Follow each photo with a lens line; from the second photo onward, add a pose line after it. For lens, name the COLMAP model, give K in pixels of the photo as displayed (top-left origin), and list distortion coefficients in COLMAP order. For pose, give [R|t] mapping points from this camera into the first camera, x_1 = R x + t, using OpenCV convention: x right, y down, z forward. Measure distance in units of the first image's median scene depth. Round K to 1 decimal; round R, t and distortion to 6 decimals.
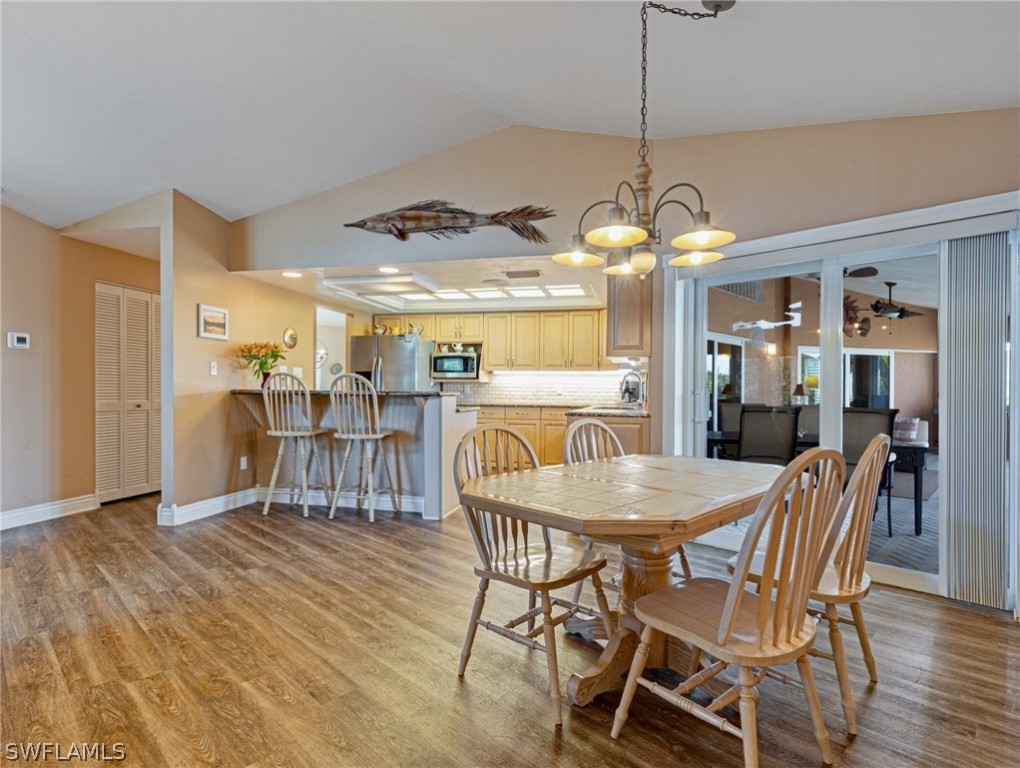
lens RADIAL K [[525.4, 0, 510.0], [0, 525.4, 384.0], [0, 0, 1]] dist [0.004499, -0.001826]
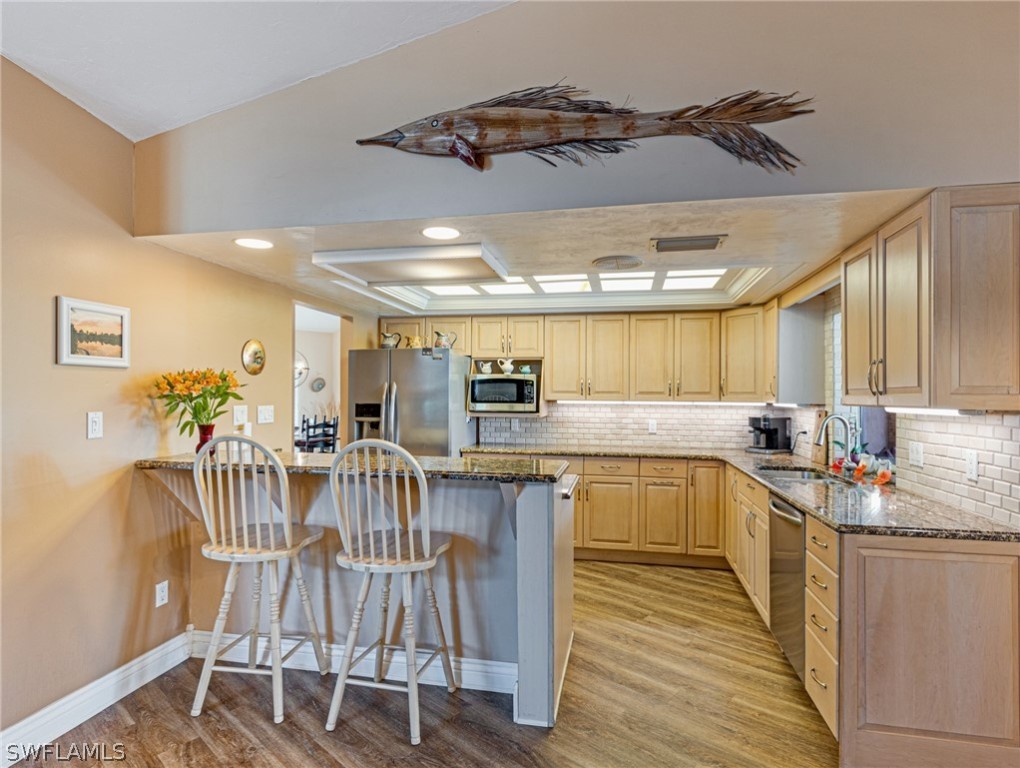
lens RADIAL K [[549.8, 0, 514.4], [0, 549.8, 381.1], [0, 0, 1]] dist [0.004644, 0.001573]
pose [[0.999443, -0.003542, 0.033170, -0.165176], [0.004037, 0.999881, -0.014874, -0.057689], [-0.033113, 0.014999, 0.999339, 0.424487]]
